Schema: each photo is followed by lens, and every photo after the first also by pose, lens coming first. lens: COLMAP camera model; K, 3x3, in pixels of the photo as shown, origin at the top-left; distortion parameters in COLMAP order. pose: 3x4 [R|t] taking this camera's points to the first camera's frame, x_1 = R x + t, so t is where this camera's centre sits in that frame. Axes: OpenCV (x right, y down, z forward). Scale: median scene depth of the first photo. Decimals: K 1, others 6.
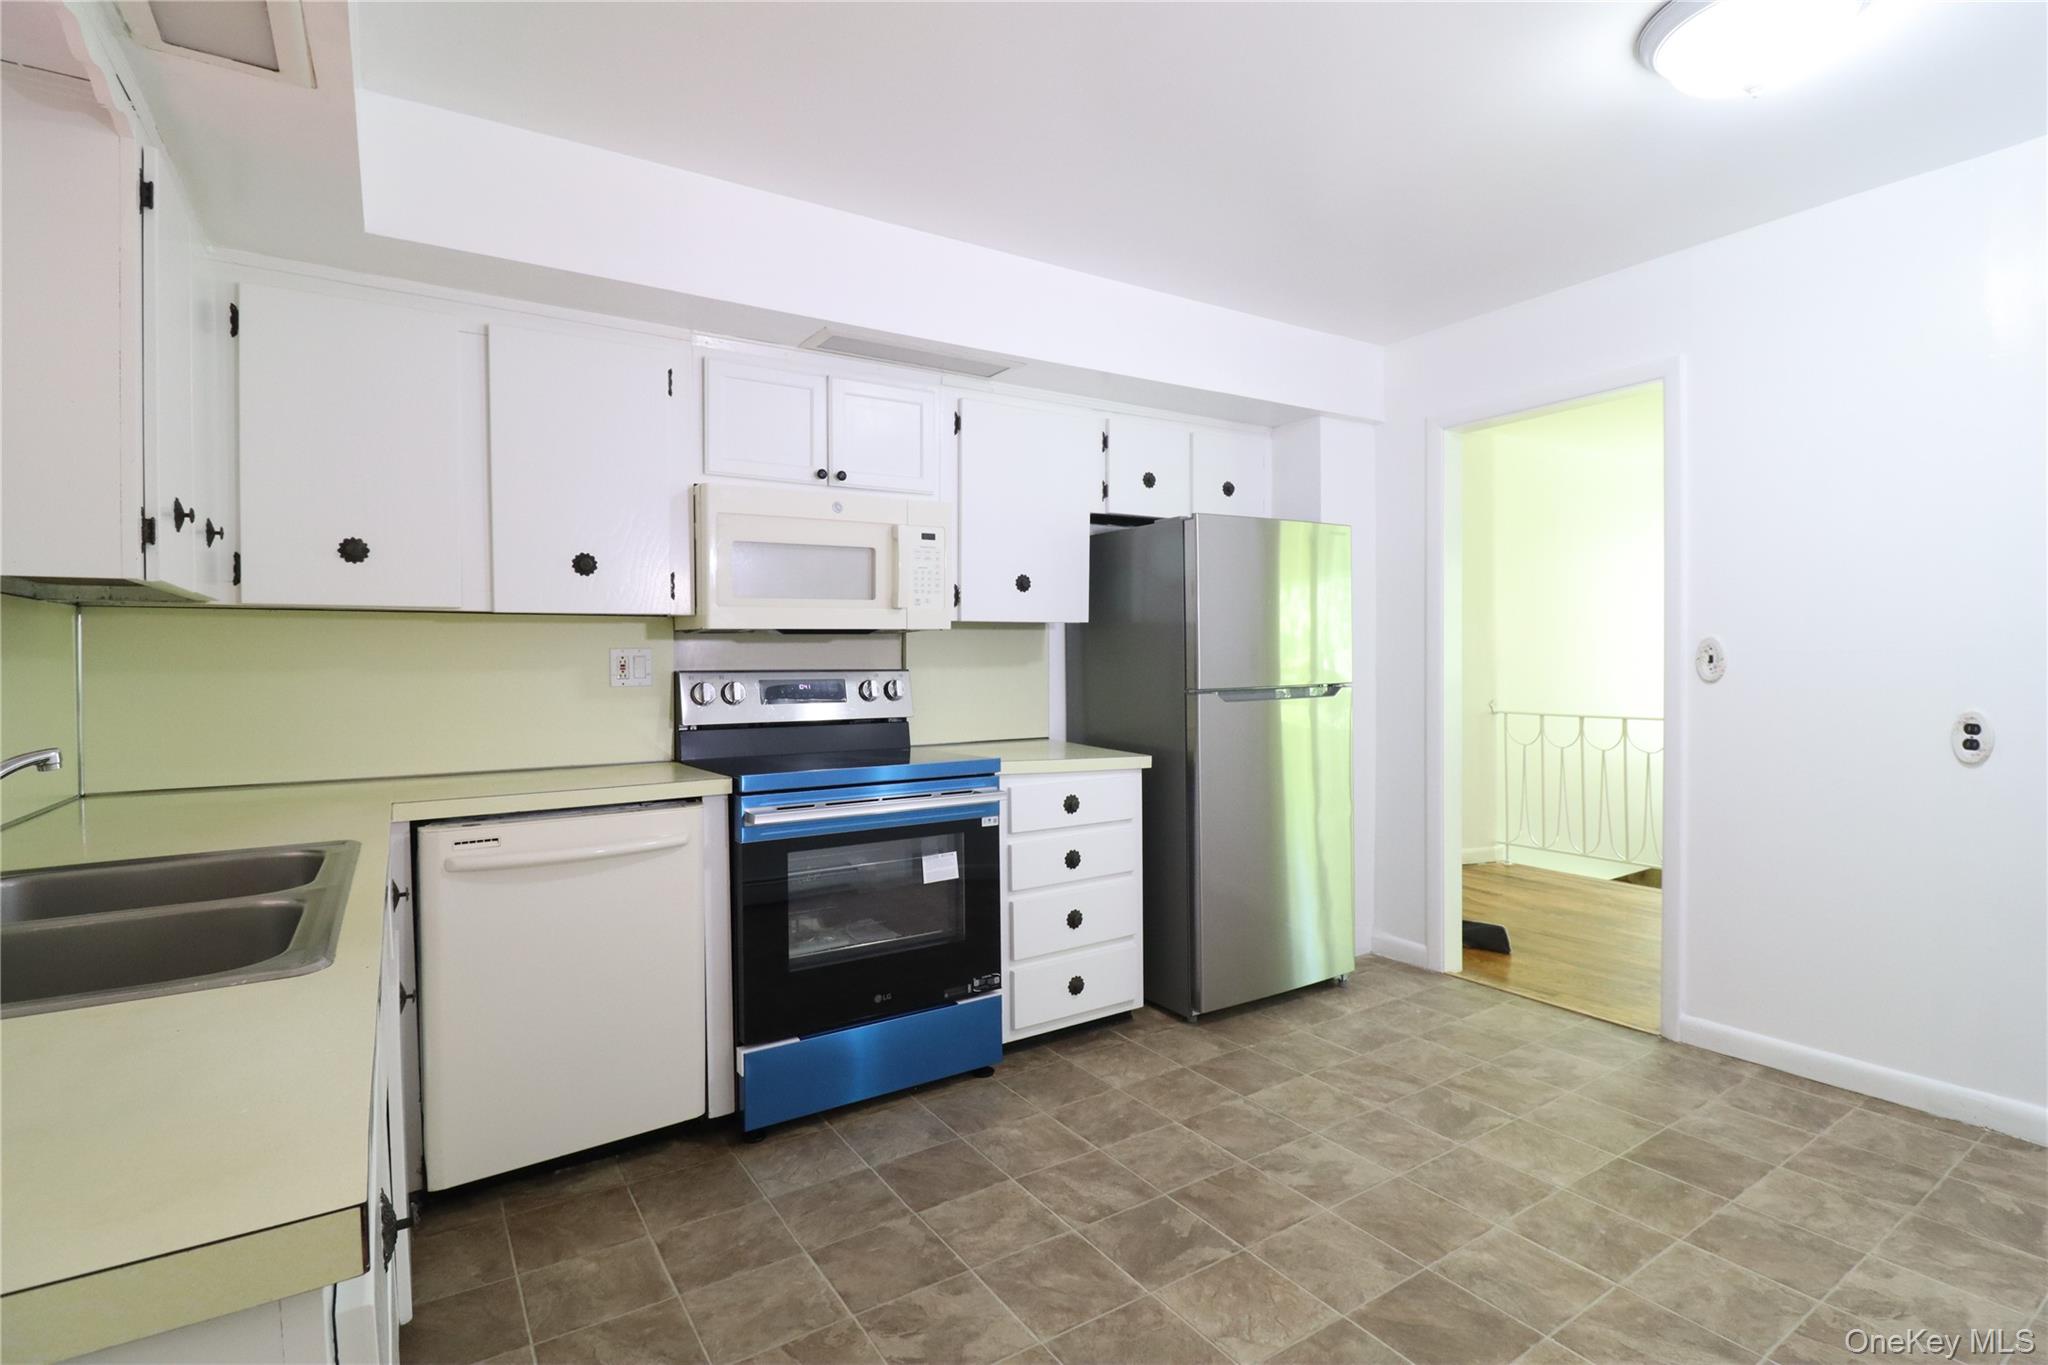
lens RADIAL K [[988.5, 0, 1063.0], [0, 988.5, 675.9], [0, 0, 1]] dist [-0.001630, -0.015215]
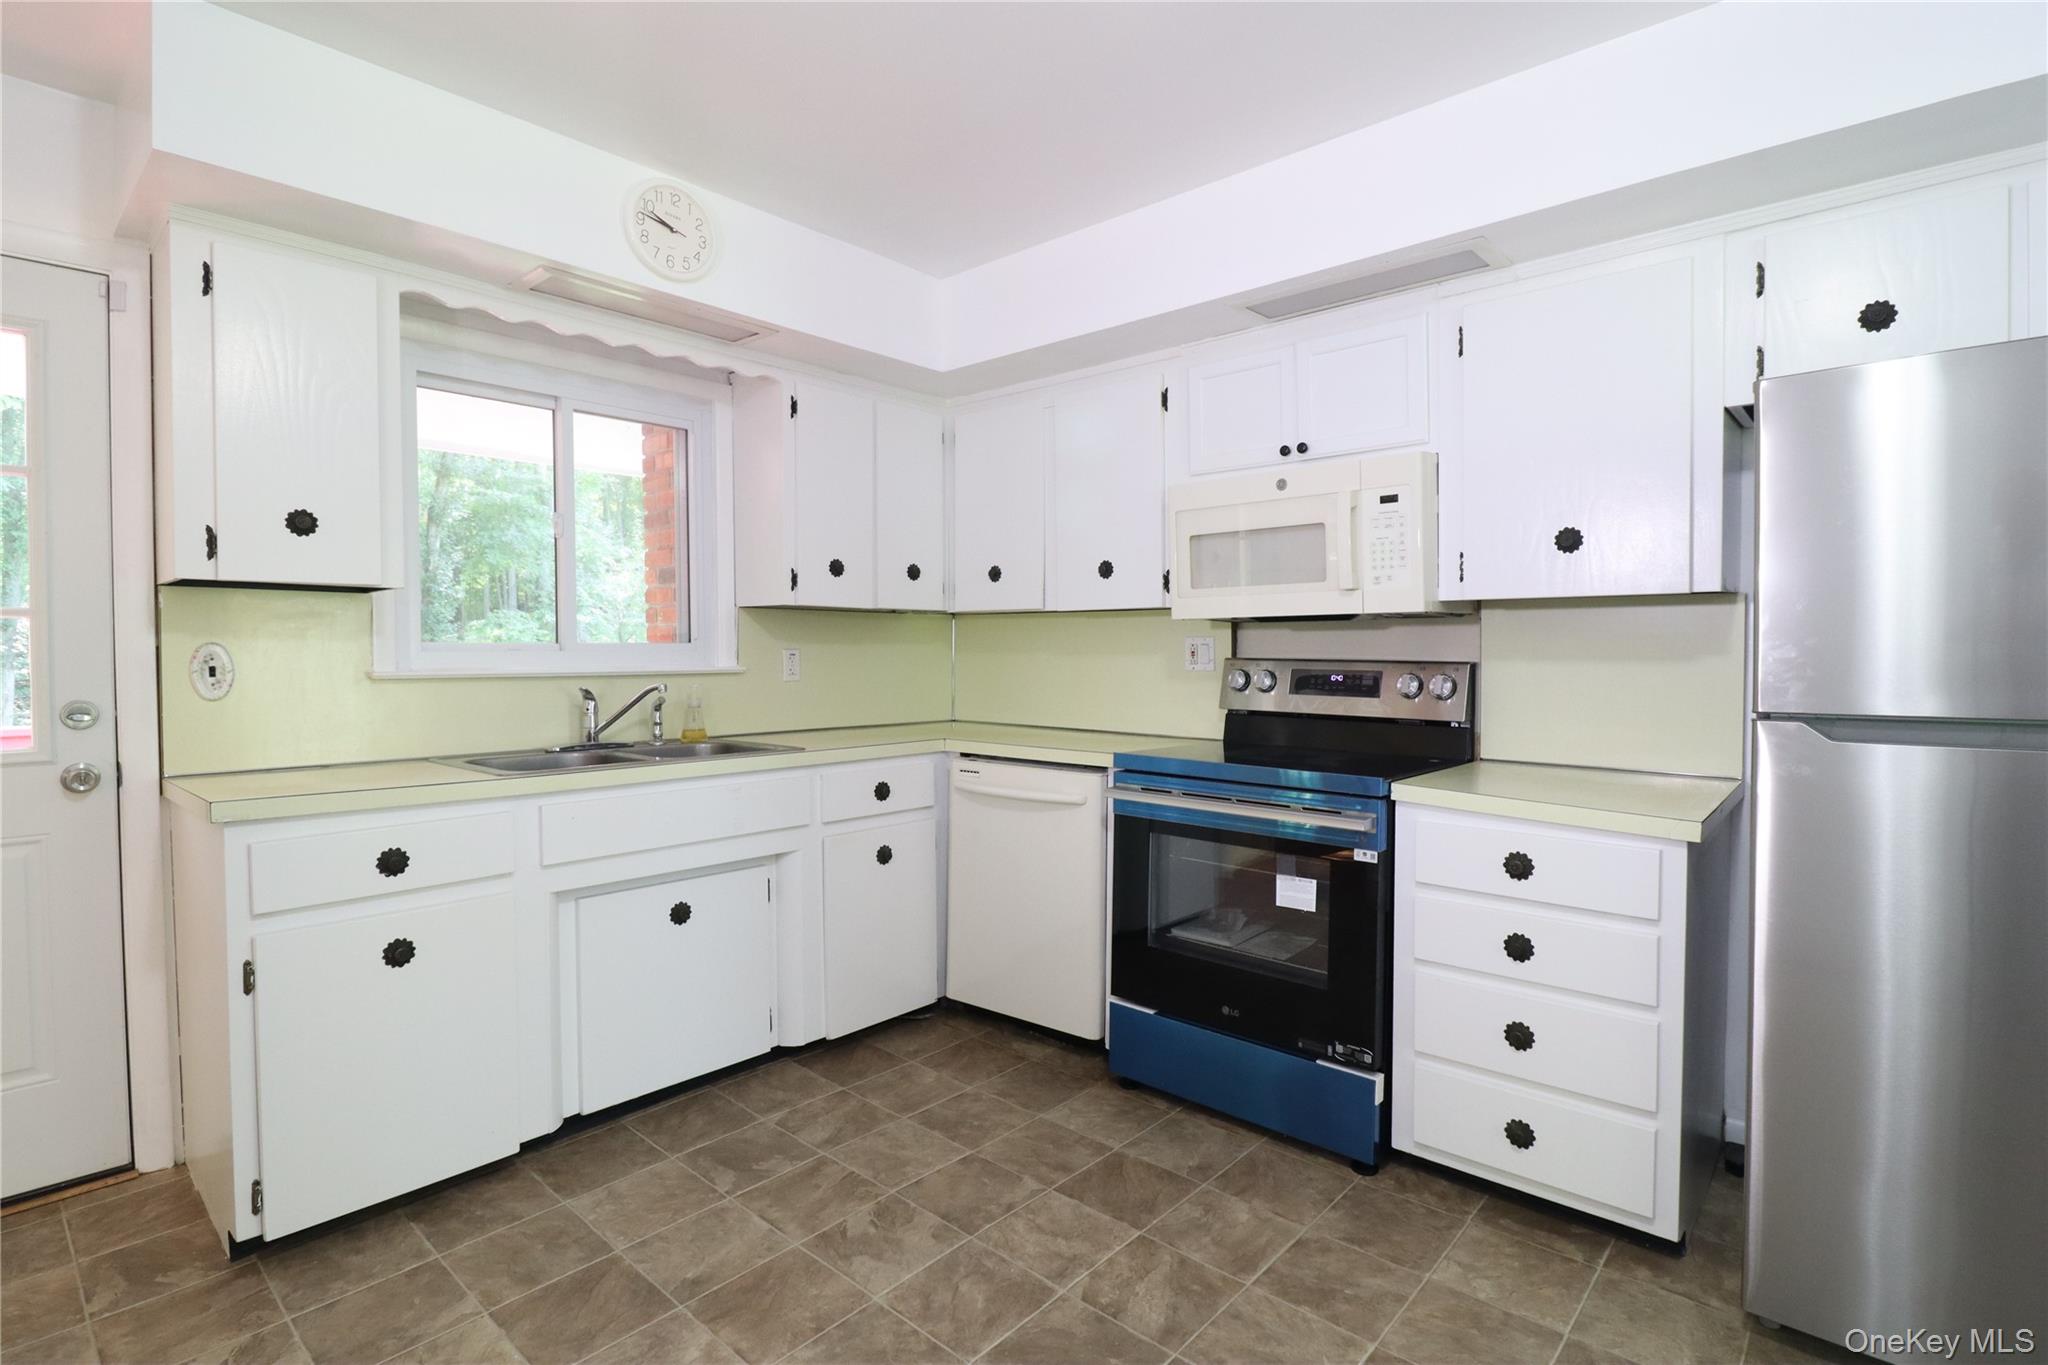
lens RADIAL K [[988.5, 0, 1030.3], [0, 988.5, 675.2], [0, 0, 1]] dist [0.000928, -0.013007]
pose [[0.235721, 0.037268, -0.971106, 0.709599], [-0.015476, 0.999282, 0.034592, -0.023428], [0.971698, 0.006875, 0.236128, 0.627084]]
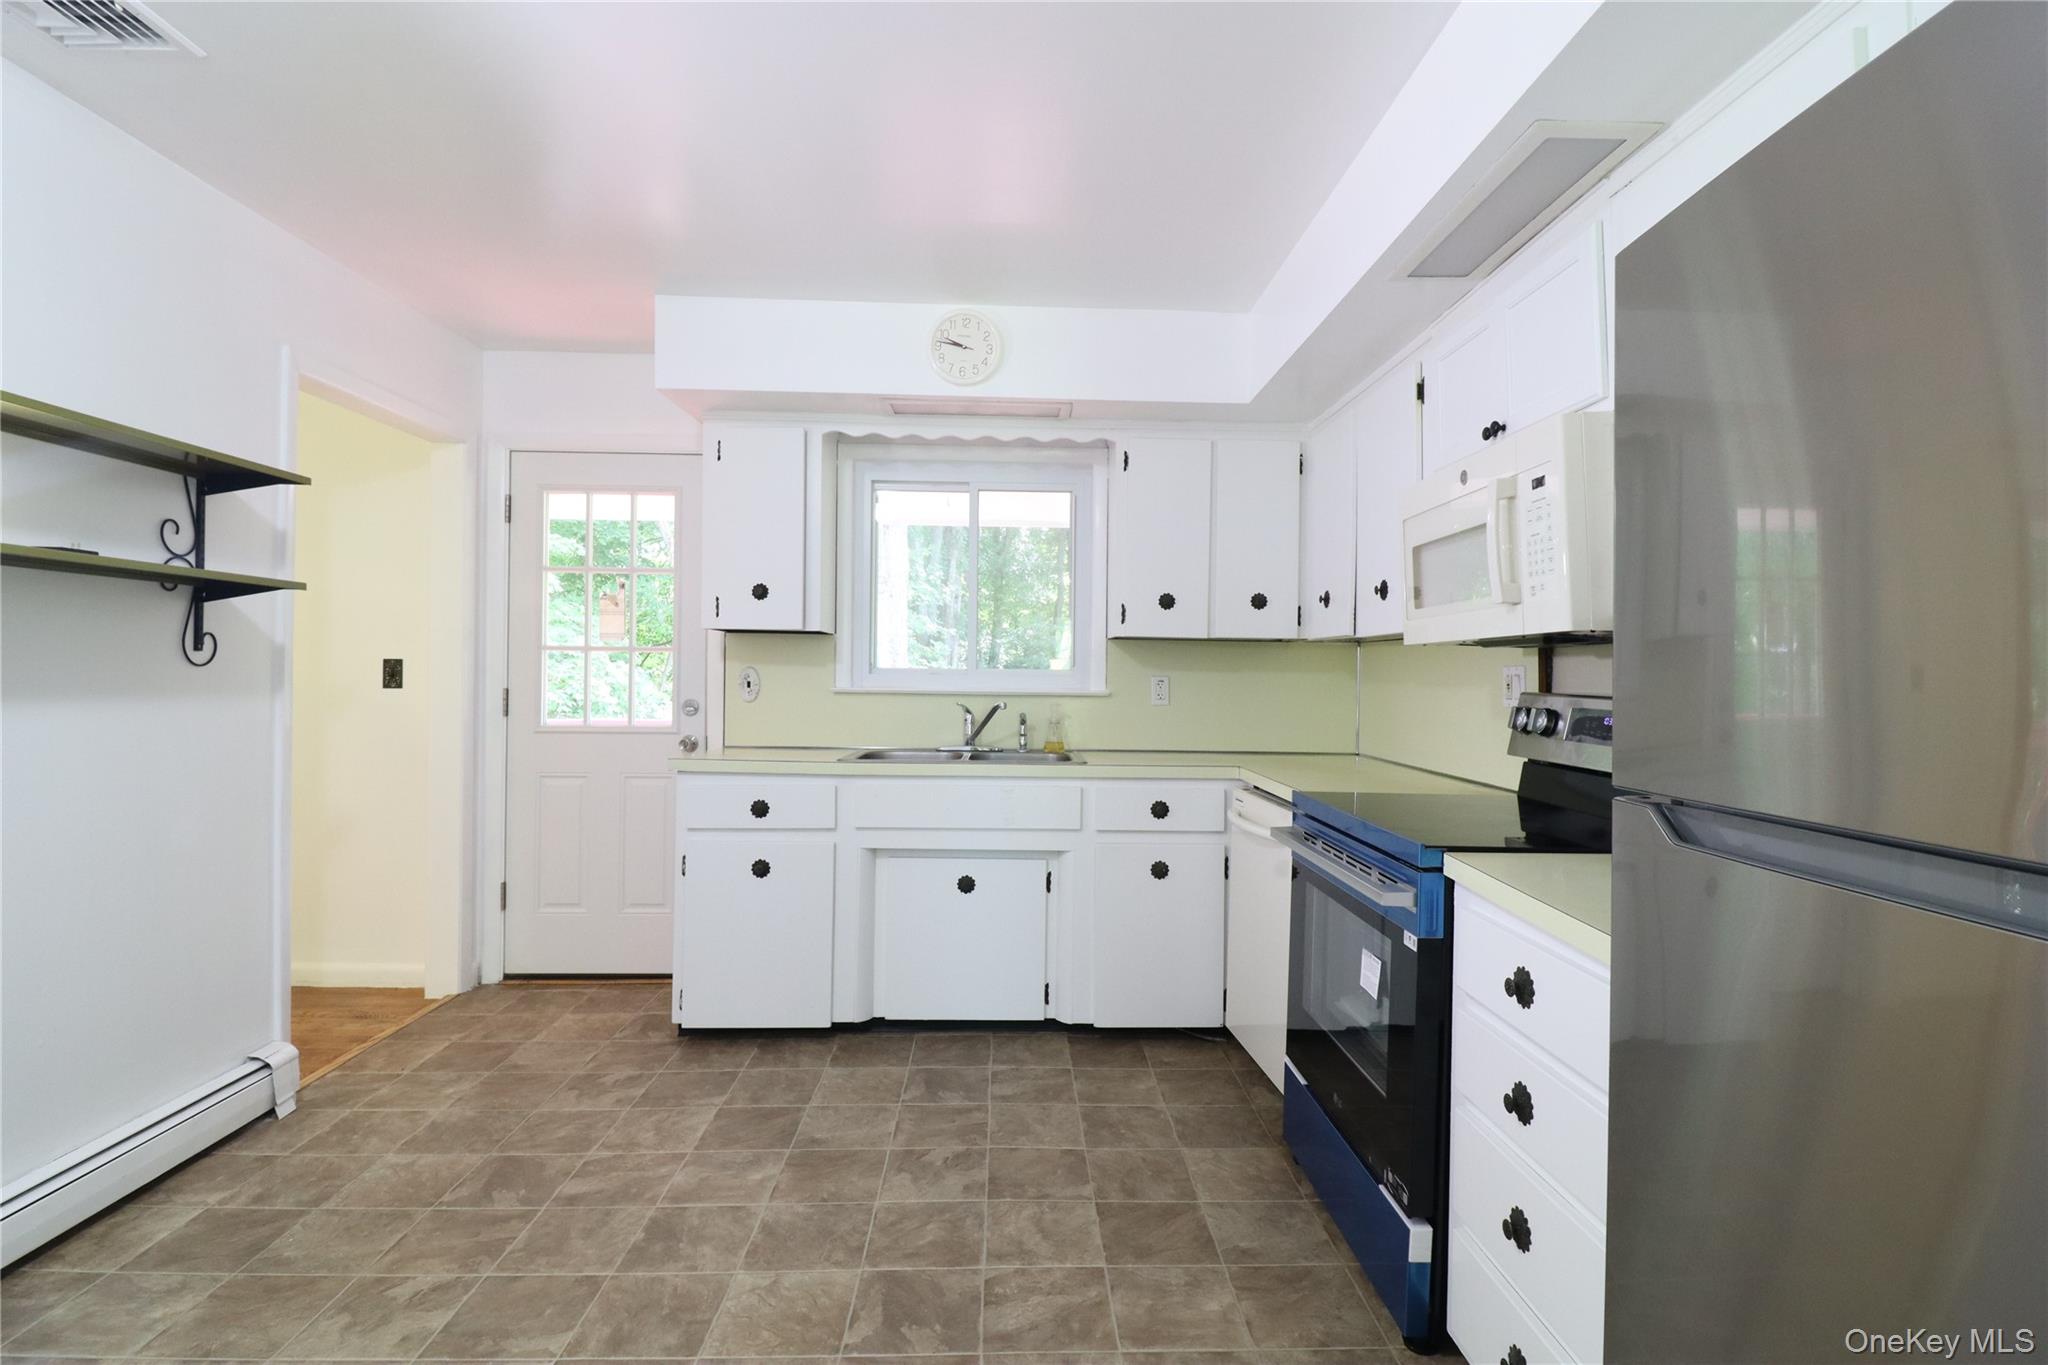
lens RADIAL K [[975.5, 0, 1031.3], [0, 975.5, 675.7], [0, 0, 1]] dist [0.002128, -0.012876]
pose [[-0.544893, 0.006018, -0.838484, 0.652917], [-0.017796, 0.999666, 0.018740, -0.032356], [0.838317, 0.025133, -0.544604, 1.284826]]
